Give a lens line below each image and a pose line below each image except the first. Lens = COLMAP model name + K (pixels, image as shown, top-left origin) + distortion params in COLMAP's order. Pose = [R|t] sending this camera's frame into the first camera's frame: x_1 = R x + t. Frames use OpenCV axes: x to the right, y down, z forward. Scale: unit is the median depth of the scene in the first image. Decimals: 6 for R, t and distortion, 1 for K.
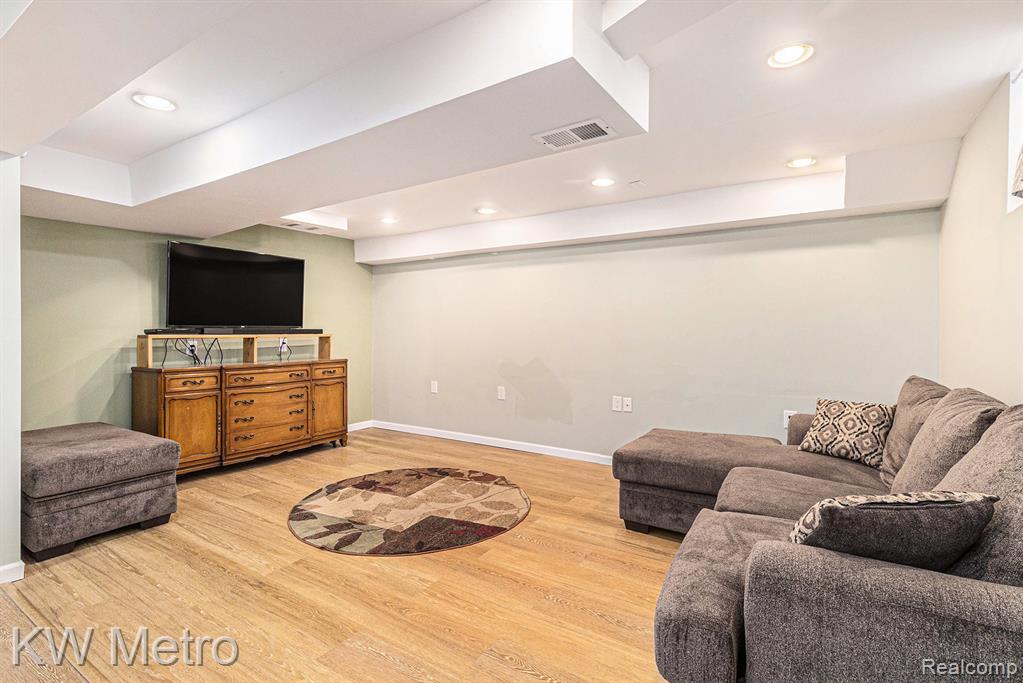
lens RADIAL K [[478.5, 0, 513.2], [0, 478.5, 331.1], [0, 0, 1]] dist [0.000375, -0.000375]
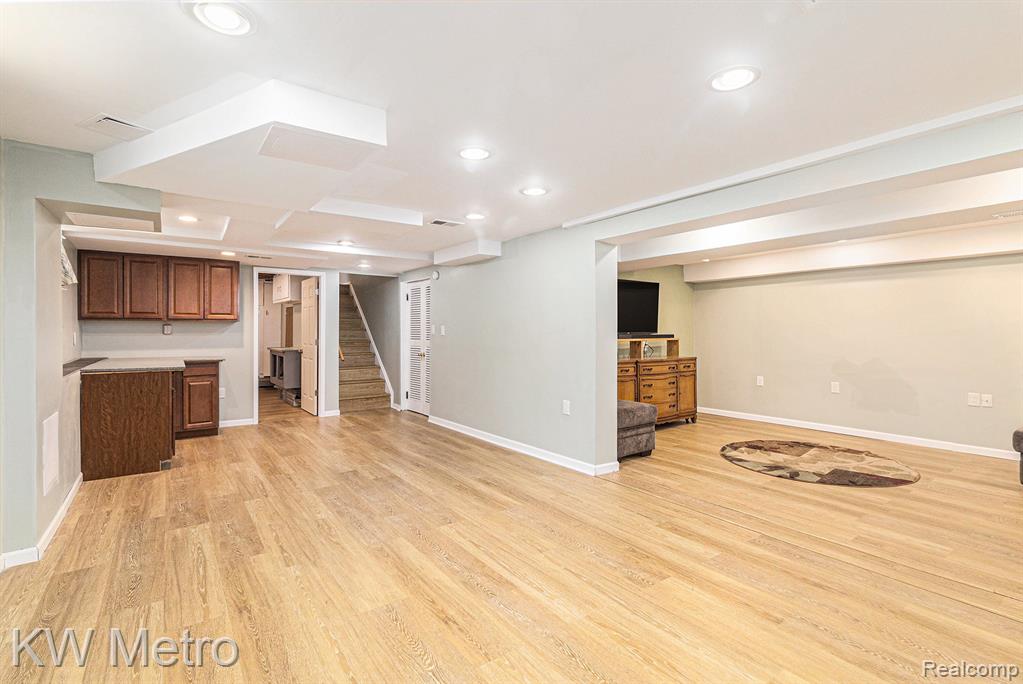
lens RADIAL K [[472.7, 0, 511.5], [0, 472.7, 342.0], [0, 0, 1]] dist [0.002524, 0.000191]
pose [[0.931189, 0.003106, -0.364523, -0.418154], [0.003046, 0.999862, 0.016302, -0.007417], [0.364524, -0.016290, 0.931052, -0.476265]]
